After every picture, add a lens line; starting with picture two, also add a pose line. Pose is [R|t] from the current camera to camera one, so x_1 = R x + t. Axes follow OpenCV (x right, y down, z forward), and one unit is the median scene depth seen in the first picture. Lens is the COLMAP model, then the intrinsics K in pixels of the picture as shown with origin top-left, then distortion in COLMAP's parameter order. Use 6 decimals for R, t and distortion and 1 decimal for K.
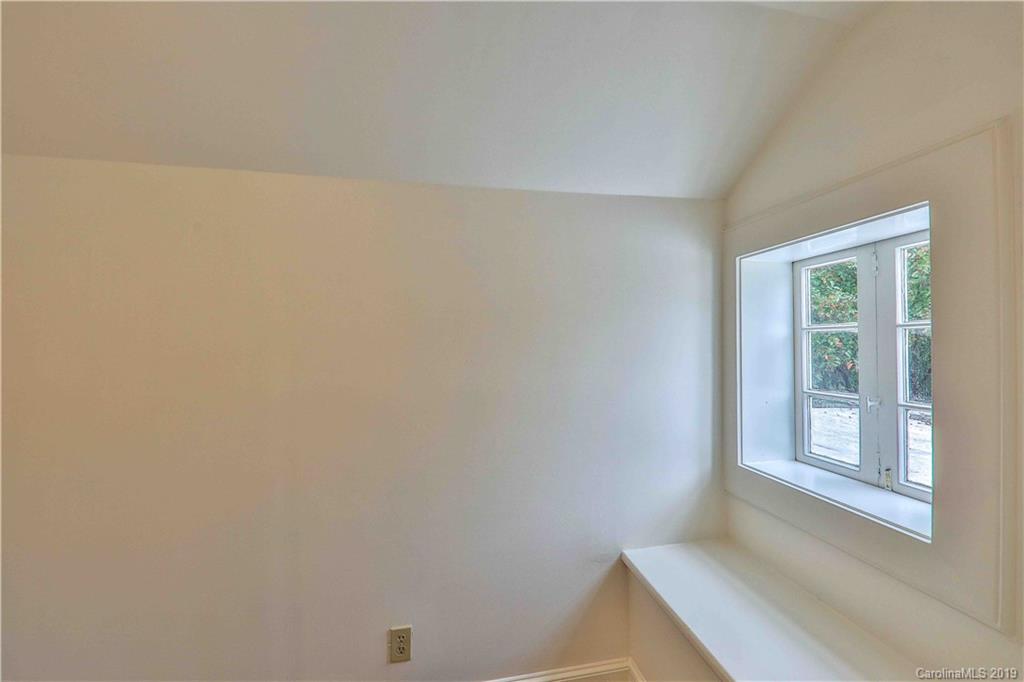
lens RADIAL K [[372.4, 0, 513.6], [0, 372.4, 341.1], [0, 0, 1]] dist [0.011743, -0.007272]
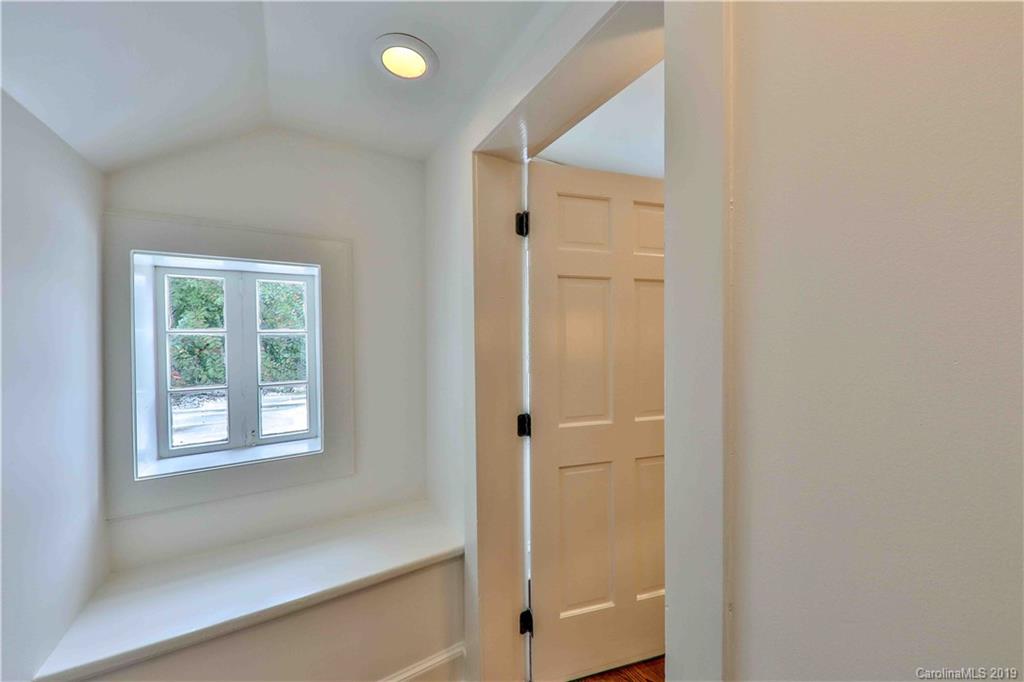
lens RADIAL K [[372.4, 0, 513.6], [0, 372.4, 341.1], [0, 0, 1]] dist [0.011743, -0.007272]
pose [[-0.349193, 0.010661, 0.936990, -0.565293], [0.014637, 0.999875, -0.005922, 0.014290], [-0.936936, 0.011647, -0.349306, 0.456234]]
